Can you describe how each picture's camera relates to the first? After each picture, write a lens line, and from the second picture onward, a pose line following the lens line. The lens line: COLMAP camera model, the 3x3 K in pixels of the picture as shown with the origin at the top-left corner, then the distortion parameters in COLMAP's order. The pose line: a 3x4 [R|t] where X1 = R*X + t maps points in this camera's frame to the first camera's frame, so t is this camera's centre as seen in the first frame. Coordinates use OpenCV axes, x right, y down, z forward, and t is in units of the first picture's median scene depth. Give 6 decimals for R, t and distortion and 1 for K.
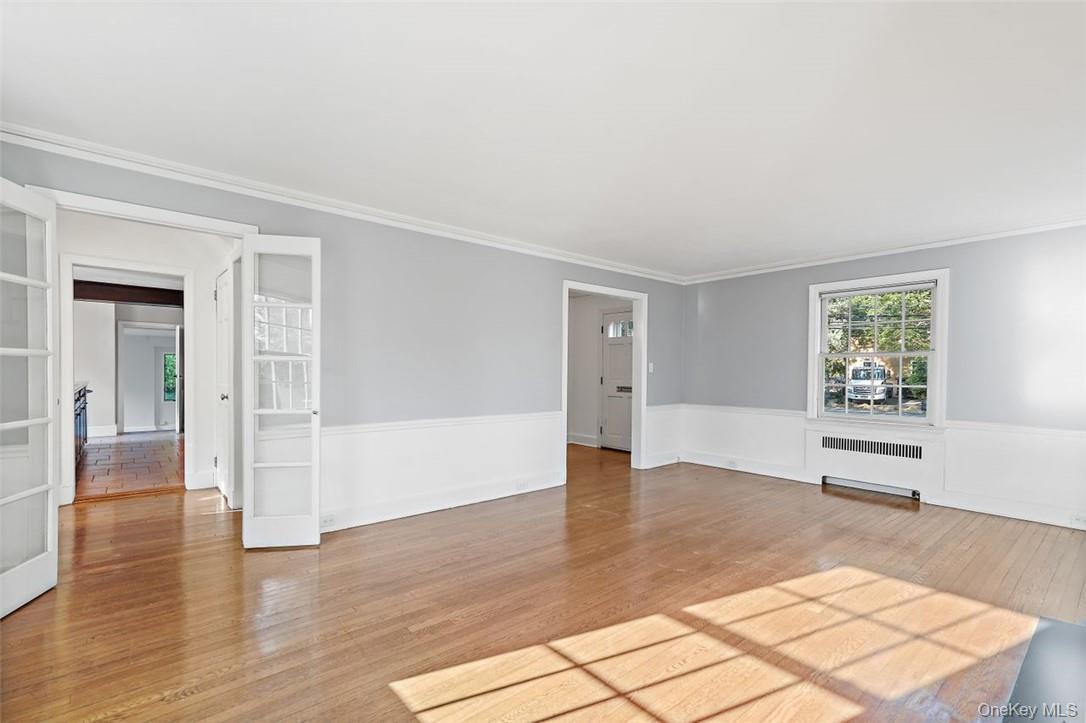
lens RADIAL K [[476.4, 0, 537.9], [0, 476.4, 369.9], [0, 0, 1]] dist [0.033877, 0.000245]
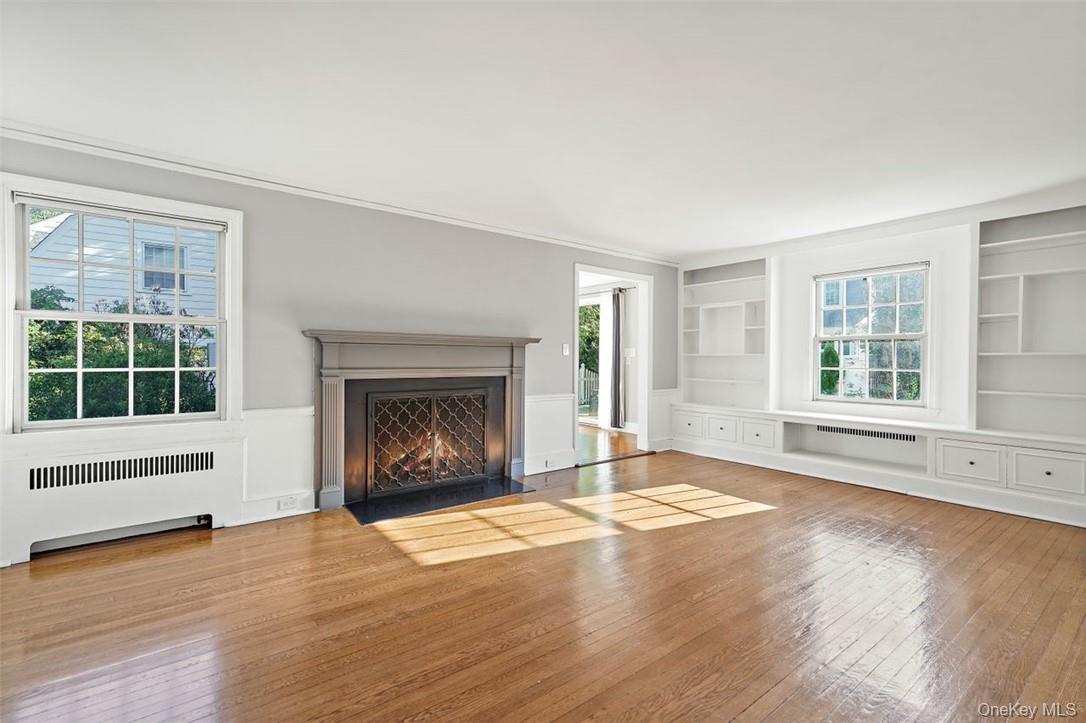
lens RADIAL K [[468.9, 0, 510.5], [0, 468.9, 361.0], [0, 0, 1]] dist [-0.000530, 0.000058]
pose [[-0.993920, -0.014167, 0.109185, 0.225422], [-0.013342, 0.999877, 0.008287, 0.010115], [-0.109289, 0.006780, -0.993987, 1.108067]]
